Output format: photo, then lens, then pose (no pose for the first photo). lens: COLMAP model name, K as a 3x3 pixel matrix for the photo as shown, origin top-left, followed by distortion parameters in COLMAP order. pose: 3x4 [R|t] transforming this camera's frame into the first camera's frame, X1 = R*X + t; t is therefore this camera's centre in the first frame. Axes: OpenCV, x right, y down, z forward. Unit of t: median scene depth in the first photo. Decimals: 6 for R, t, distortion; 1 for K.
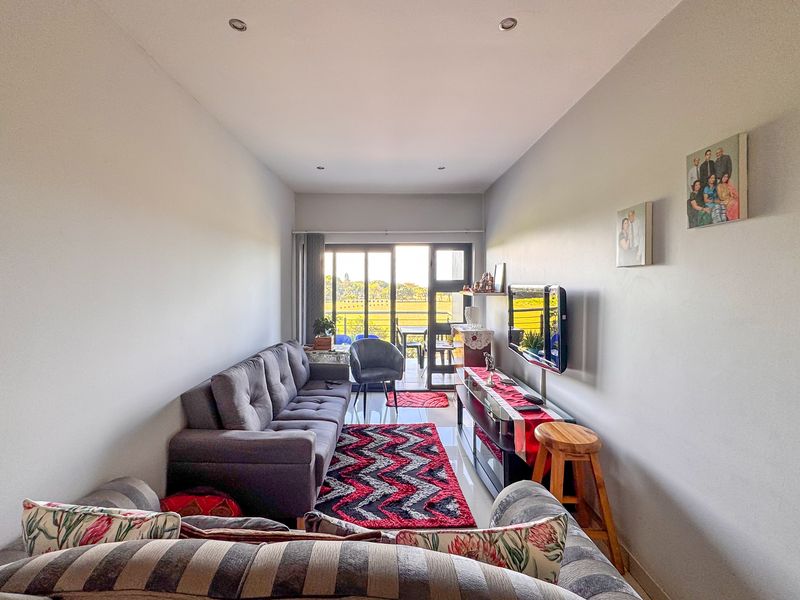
lens RADIAL K [[333.9, 0, 376.5], [0, 333.9, 285.1], [0, 0, 1]] dist [0.004042, 0.000080]
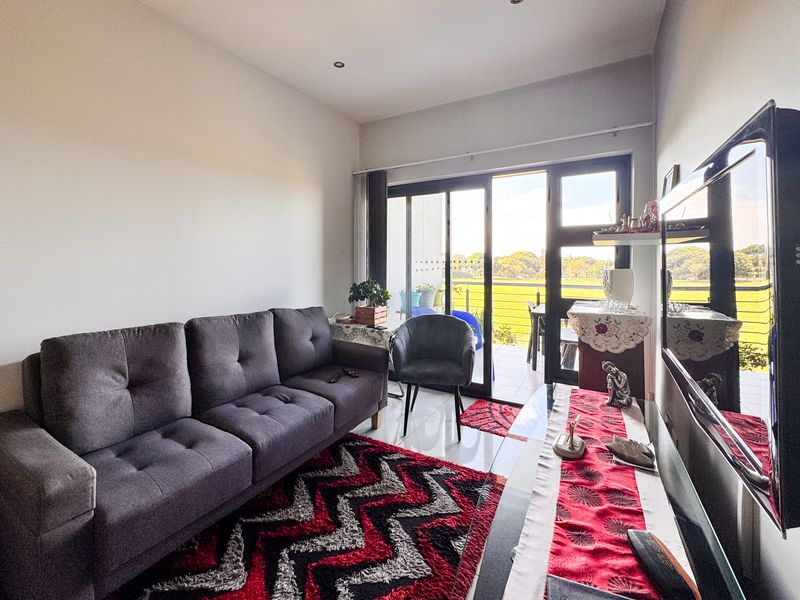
lens RADIAL K [[323.6, 0, 411.3], [0, 323.6, 262.6], [0, 0, 1]] dist [-0.001201, -0.000251]
pose [[0.871936, -0.000808, -0.489619, 0.284396], [-0.000872, 0.999994, -0.003204, 0.064169], [0.489619, 0.003221, 0.871931, 0.454075]]
